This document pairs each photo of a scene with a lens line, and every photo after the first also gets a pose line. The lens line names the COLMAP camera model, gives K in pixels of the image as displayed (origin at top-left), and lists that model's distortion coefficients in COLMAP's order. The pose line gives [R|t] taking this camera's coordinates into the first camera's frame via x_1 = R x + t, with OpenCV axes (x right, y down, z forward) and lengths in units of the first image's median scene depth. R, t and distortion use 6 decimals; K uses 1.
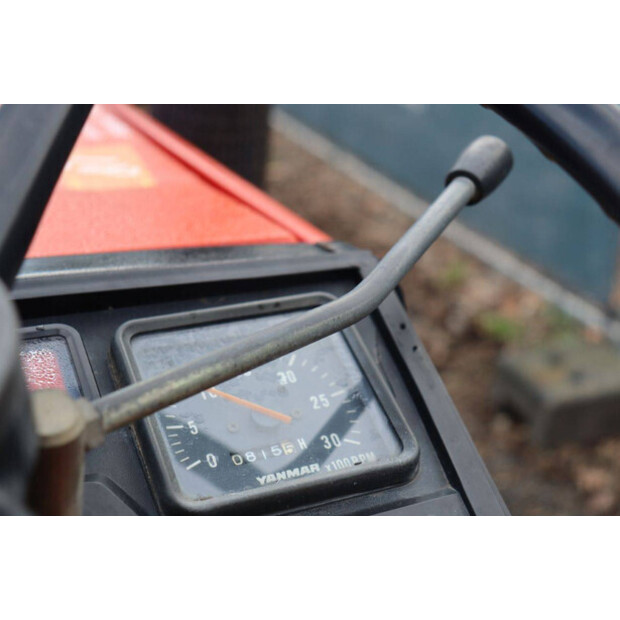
lens RADIAL K [[1047.9, 0, 310.0], [0, 1047.9, 310.0], [0, 0, 1]] dist [0.208820, 0.078915]
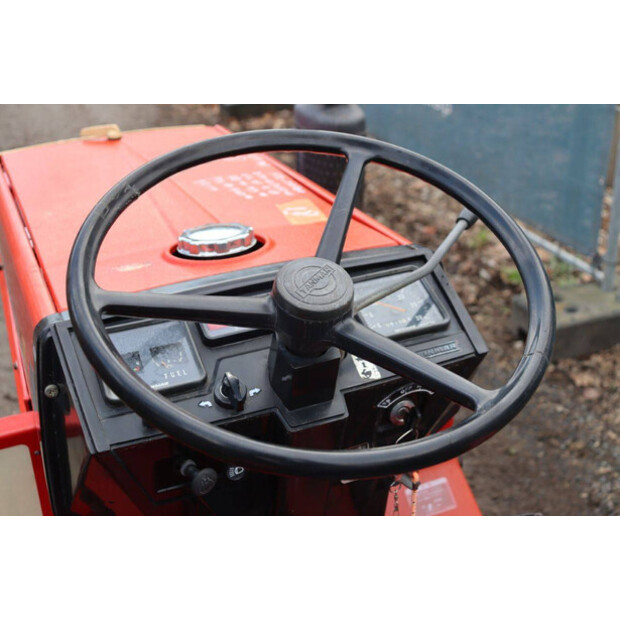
lens RADIAL K [[849.4, 0, 309.9], [0, 849.4, 297.4], [0, 0, 1]] dist [0.021534, 0.008266]
pose [[0.996291, -0.048845, -0.070839, -0.103206], [0.050848, 0.998348, 0.026760, -0.007210], [0.069415, -0.030263, 0.997129, -1.241330]]
